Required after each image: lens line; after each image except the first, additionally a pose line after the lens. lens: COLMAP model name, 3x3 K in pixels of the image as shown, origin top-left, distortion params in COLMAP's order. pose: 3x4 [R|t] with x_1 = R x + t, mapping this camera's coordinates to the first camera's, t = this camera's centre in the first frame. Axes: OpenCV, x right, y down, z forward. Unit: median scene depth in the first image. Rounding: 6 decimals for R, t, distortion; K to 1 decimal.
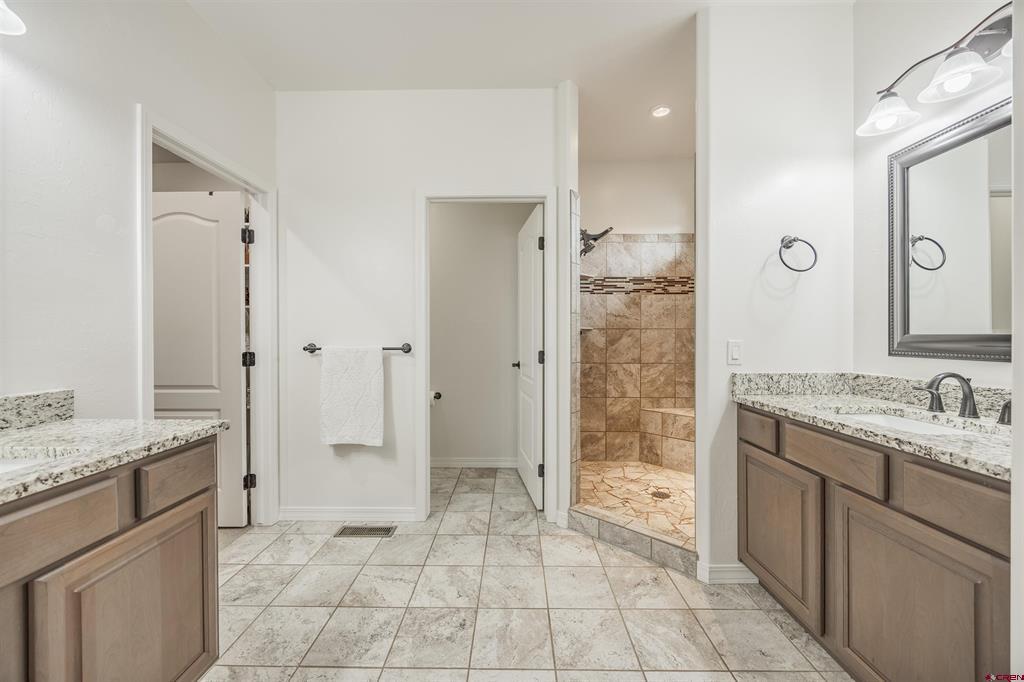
lens RADIAL K [[386.4, 0, 510.1], [0, 386.4, 337.6], [0, 0, 1]] dist [-0.002973, -0.000314]
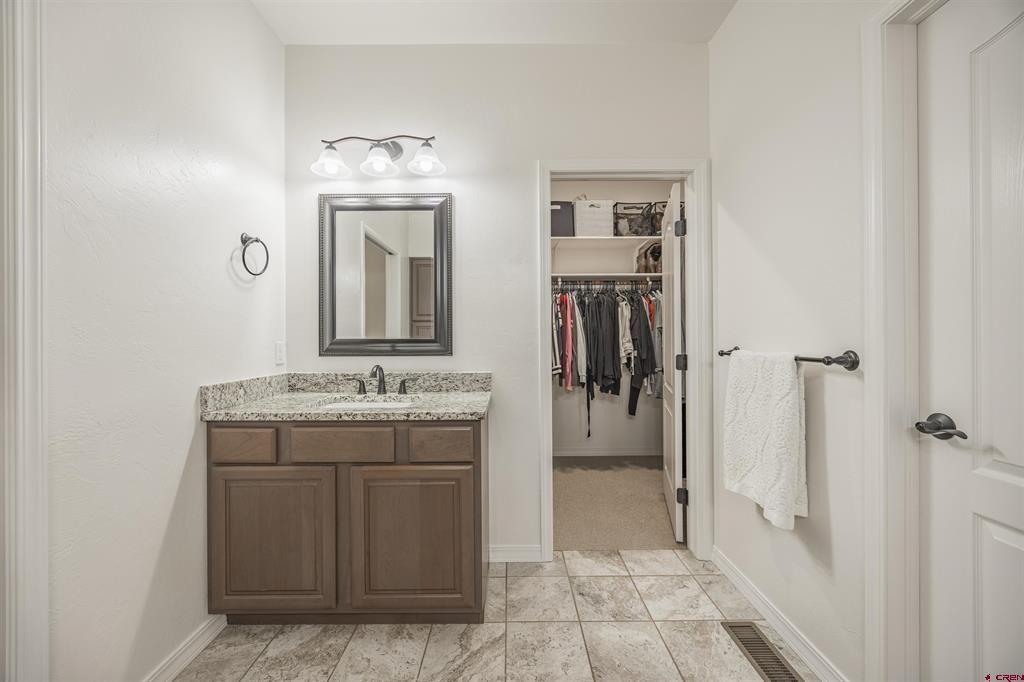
lens RADIAL K [[386.4, 0, 510.1], [0, 386.4, 337.6], [0, 0, 1]] dist [-0.002973, -0.000314]
pose [[0.015624, -0.001515, -0.999877, 0.452149], [0.001616, 0.999998, -0.001490, -0.003981], [0.999877, -0.001592, 0.015626, 1.145575]]
